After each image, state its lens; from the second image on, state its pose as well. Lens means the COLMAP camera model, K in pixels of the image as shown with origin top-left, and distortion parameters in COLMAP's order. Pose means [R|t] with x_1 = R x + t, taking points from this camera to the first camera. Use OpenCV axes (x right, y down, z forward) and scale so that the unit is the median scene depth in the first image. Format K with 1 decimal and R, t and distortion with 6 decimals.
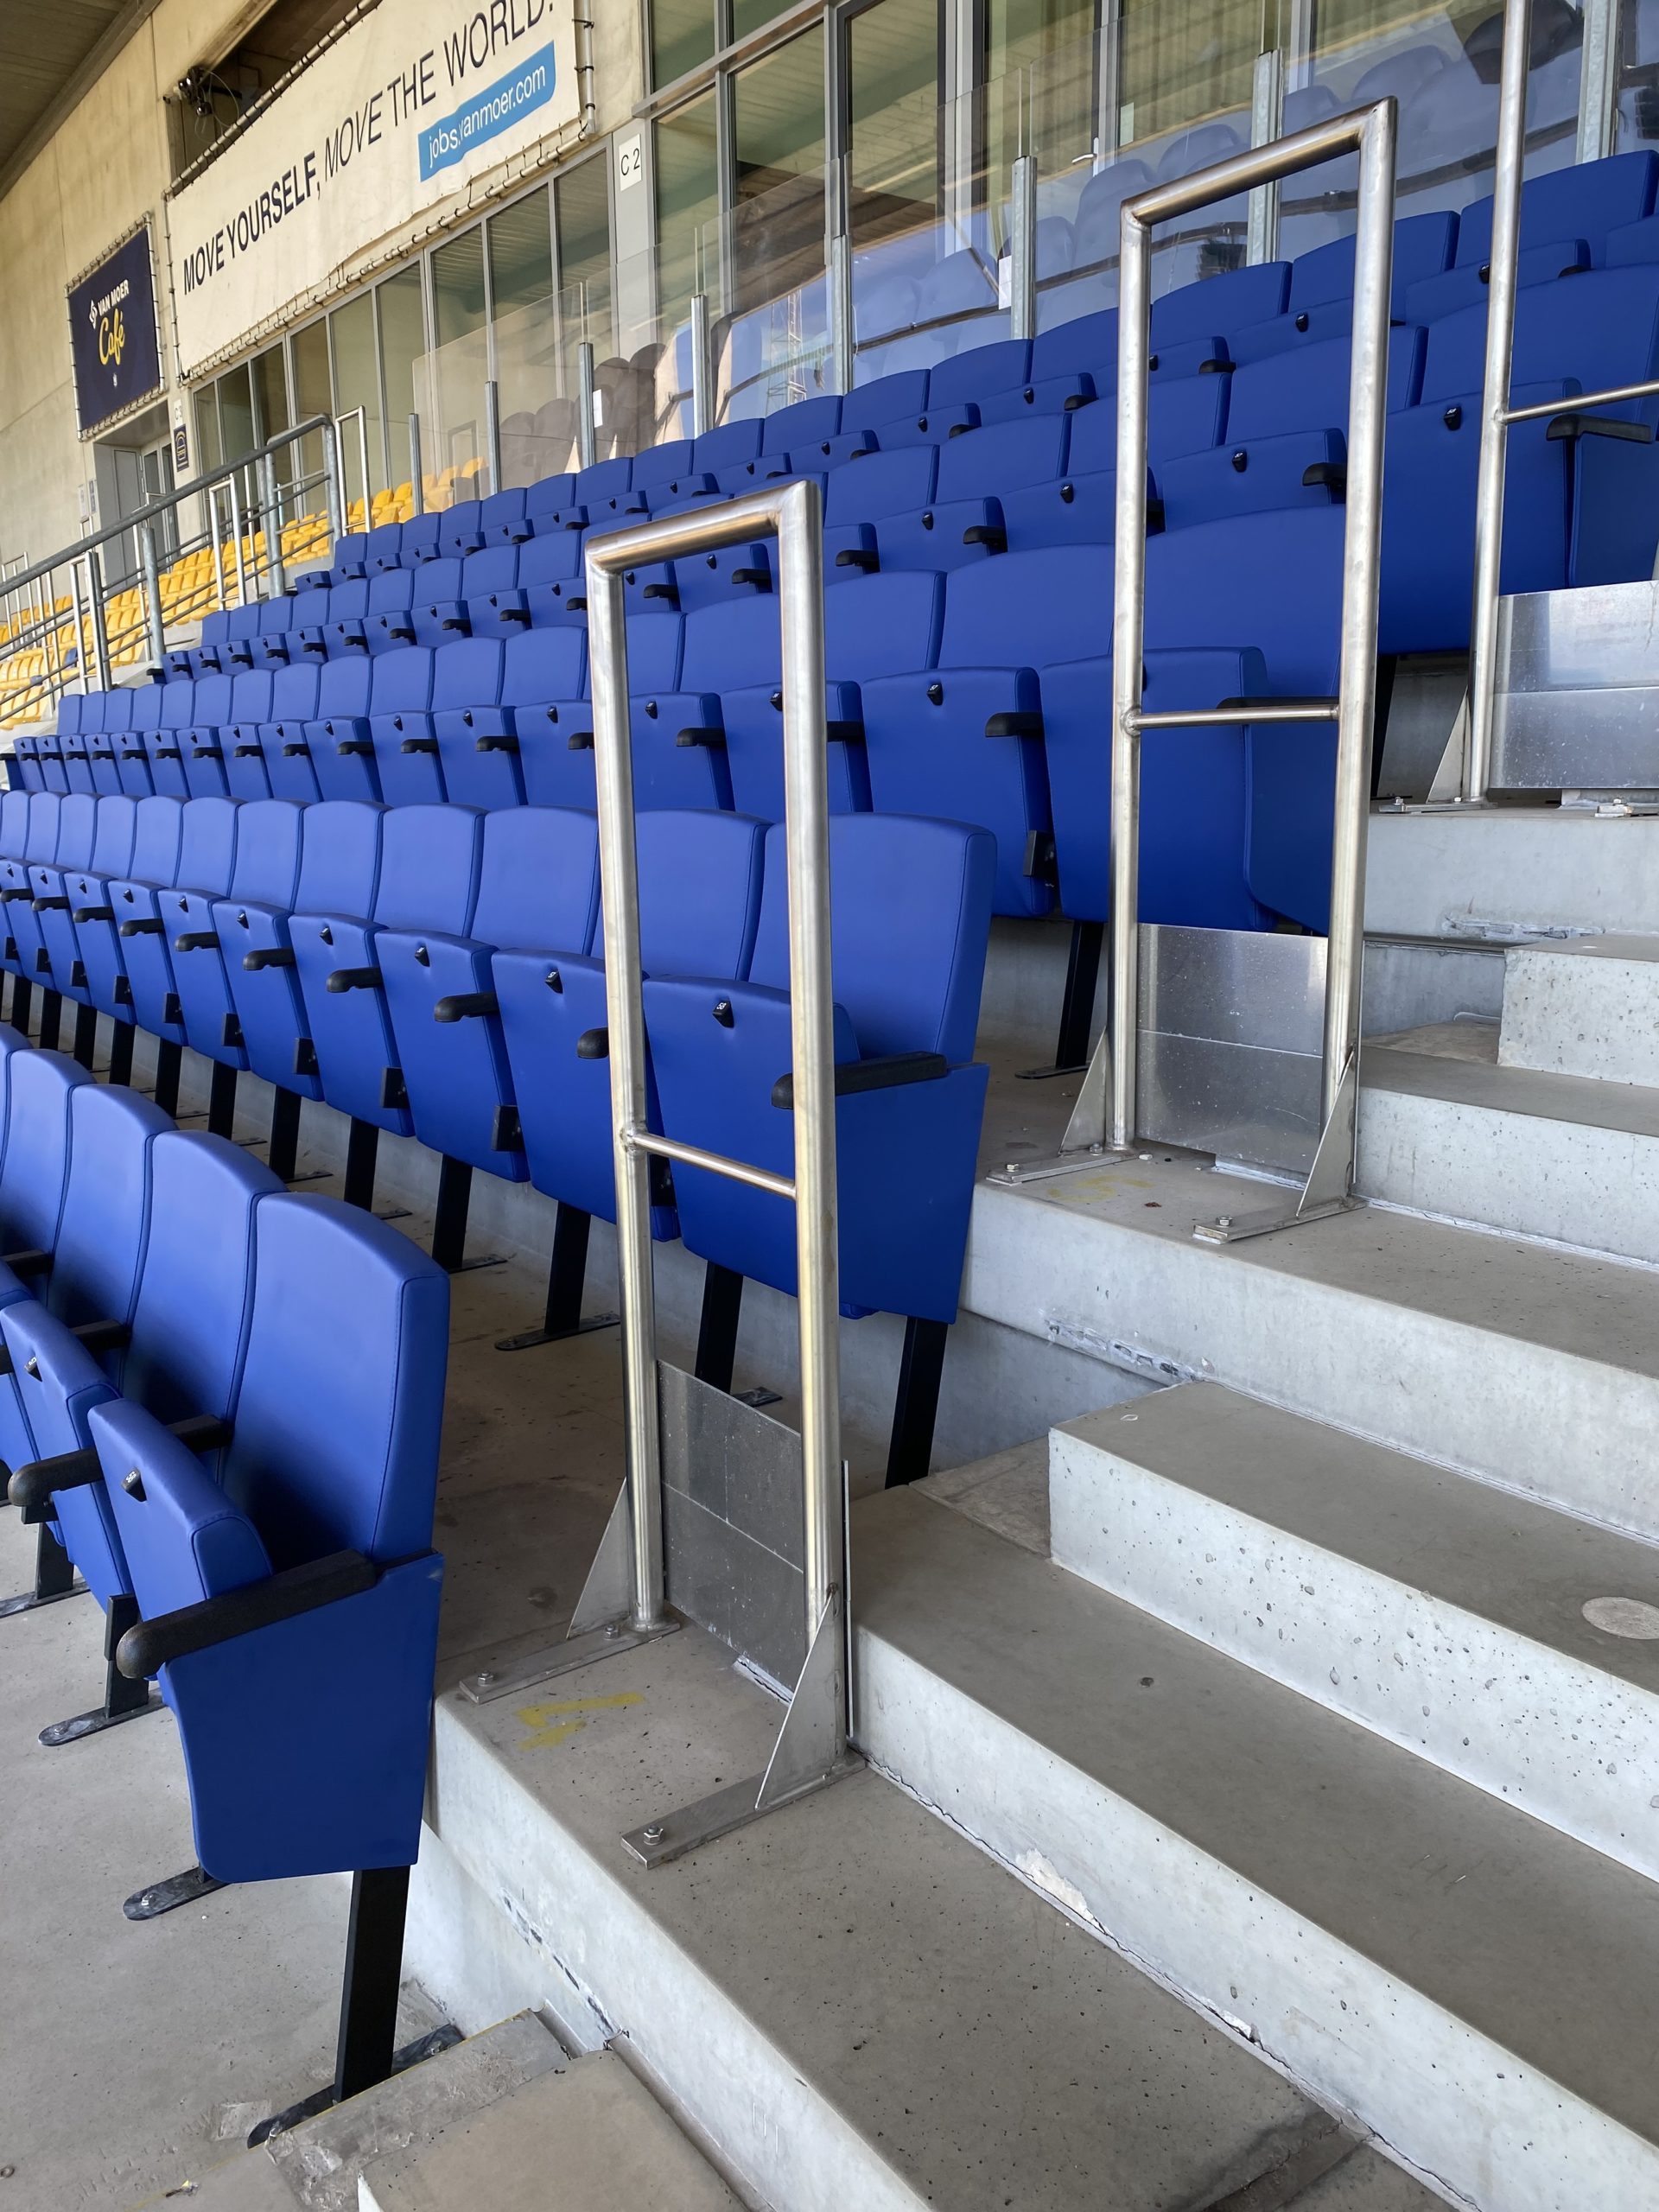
lens RADIAL K [[1665.7, 0, 829.5], [0, 1665.7, 1106.0], [0, 0, 1]] dist [0.003607, 0.001156]
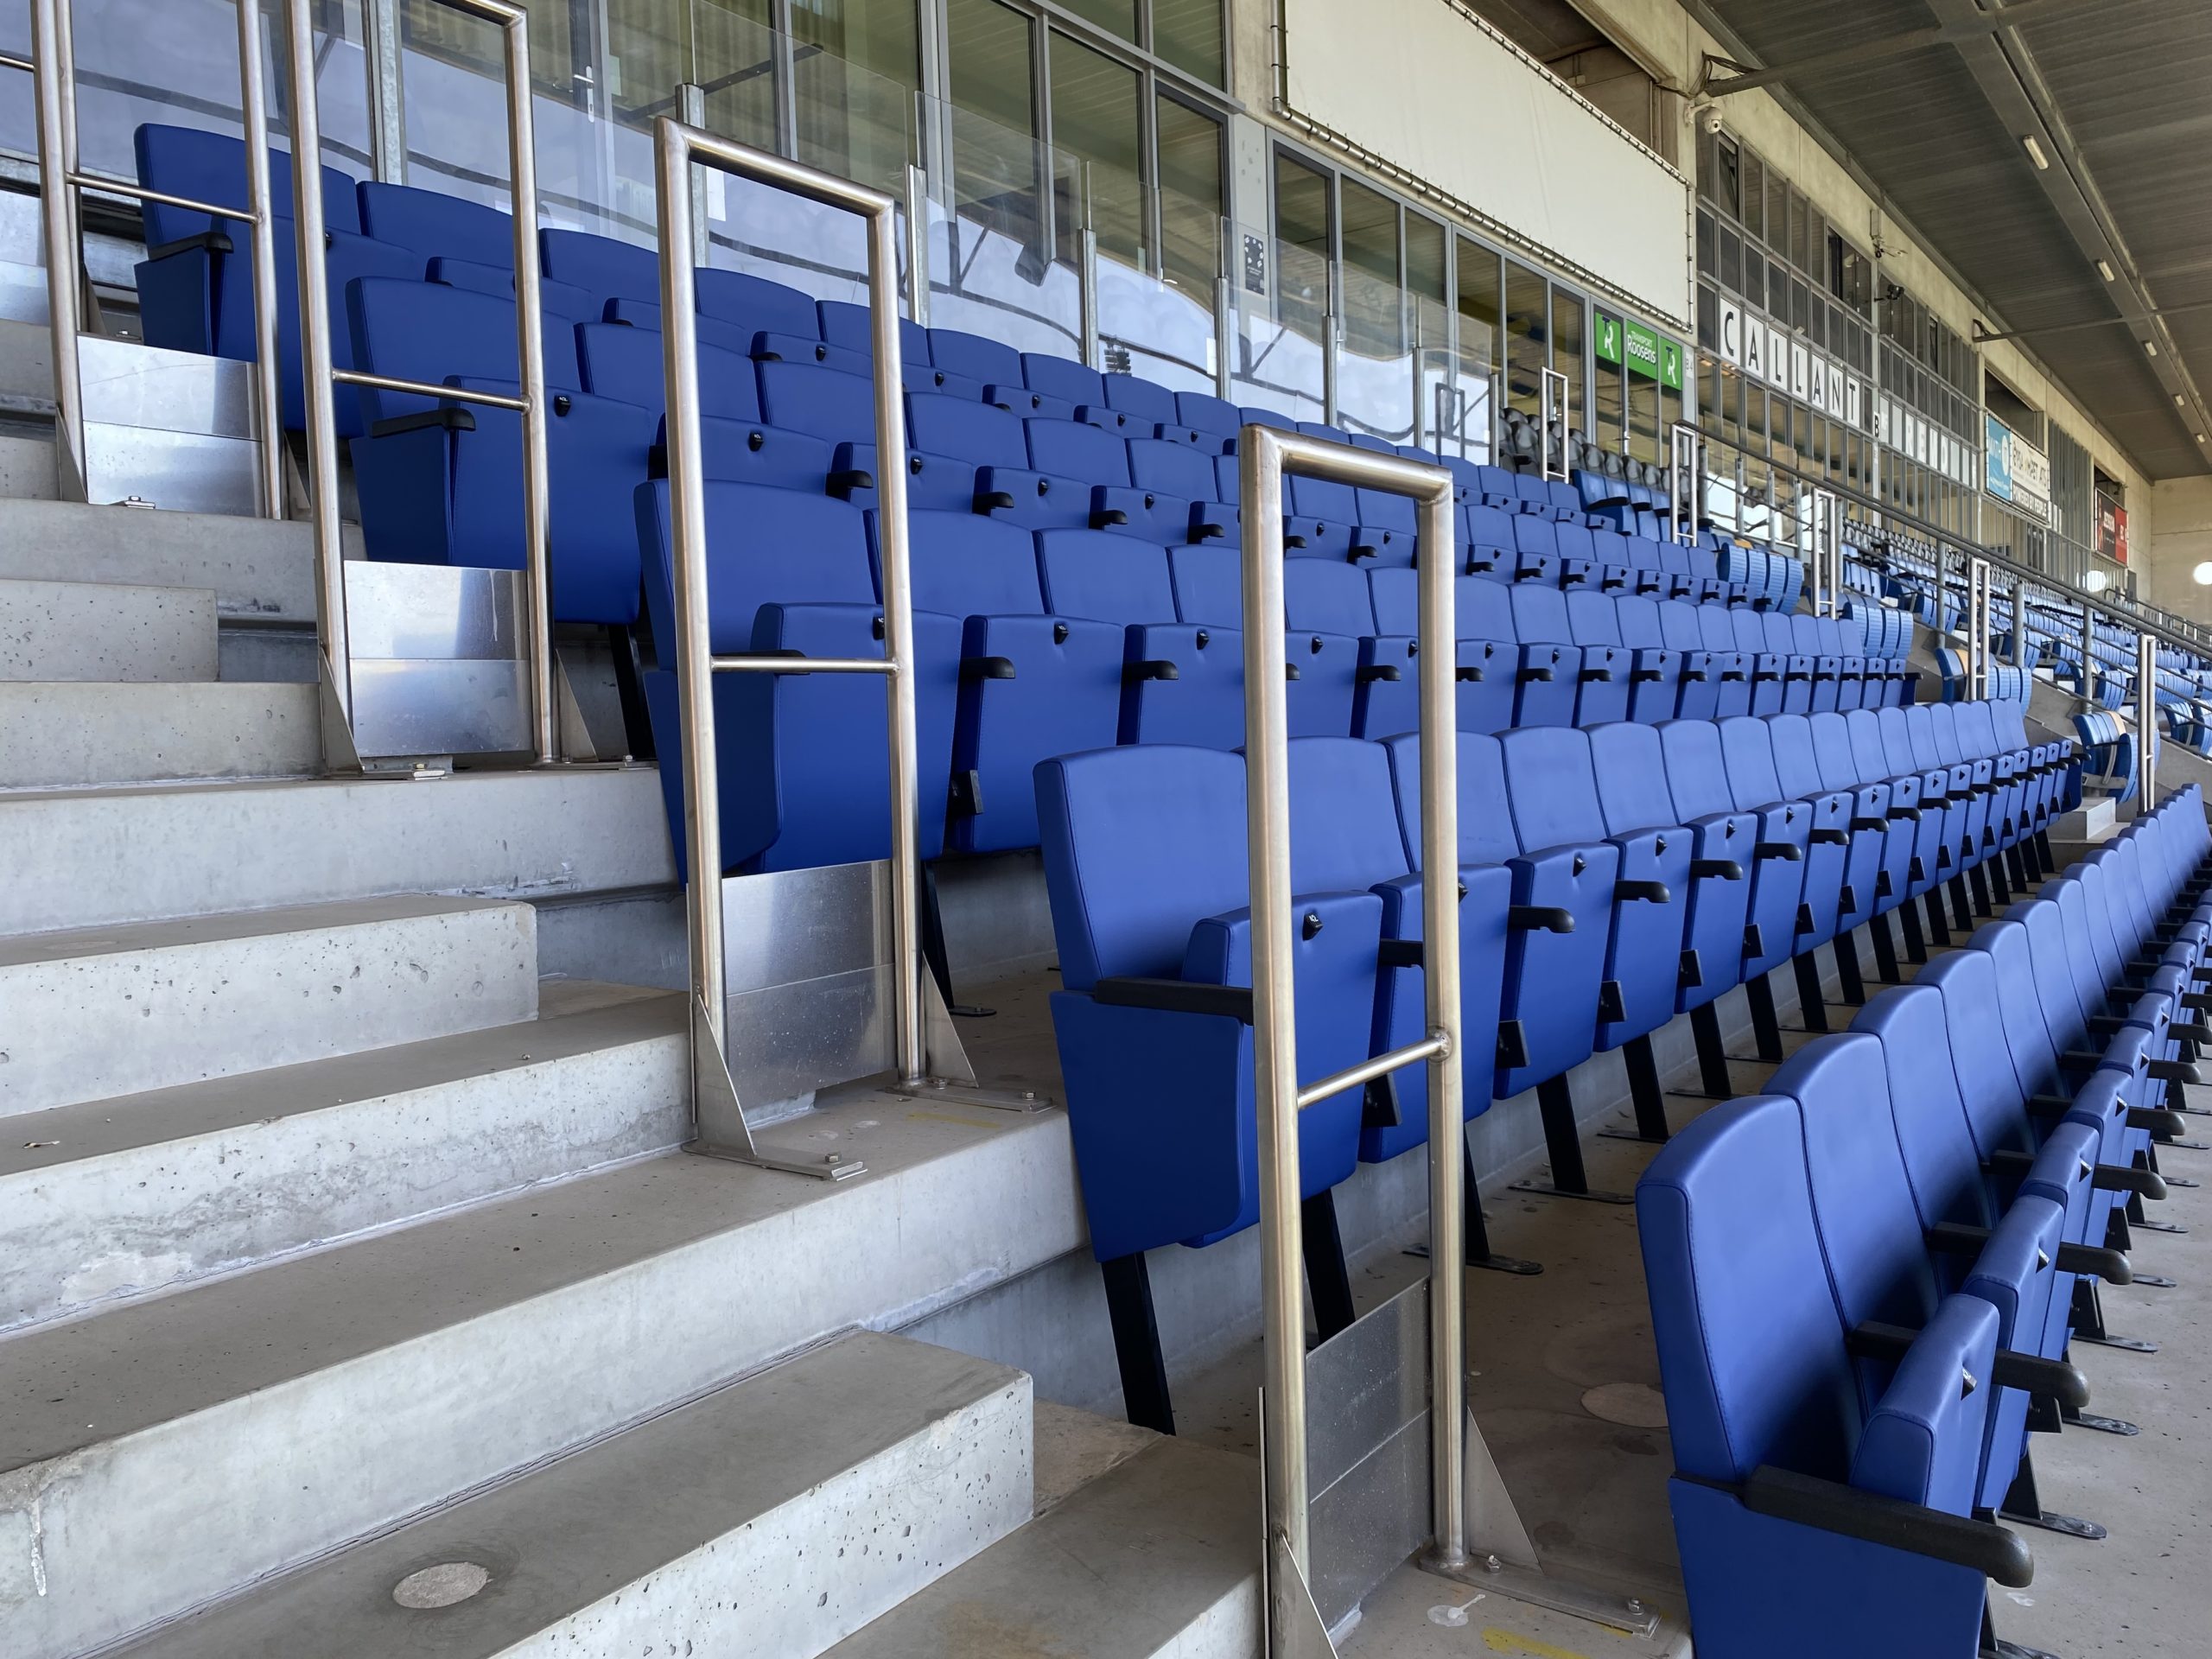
lens RADIAL K [[1665.7, 0, 1106.0], [0, 1665.7, 829.5], [0, 0, 1]] dist [0.003607, 0.001156]
pose [[-0.286190, -0.034994, 0.957534, -0.961243], [0.226482, 0.968545, 0.103088, -0.243424], [-0.931022, 0.246367, -0.269262, 1.313608]]
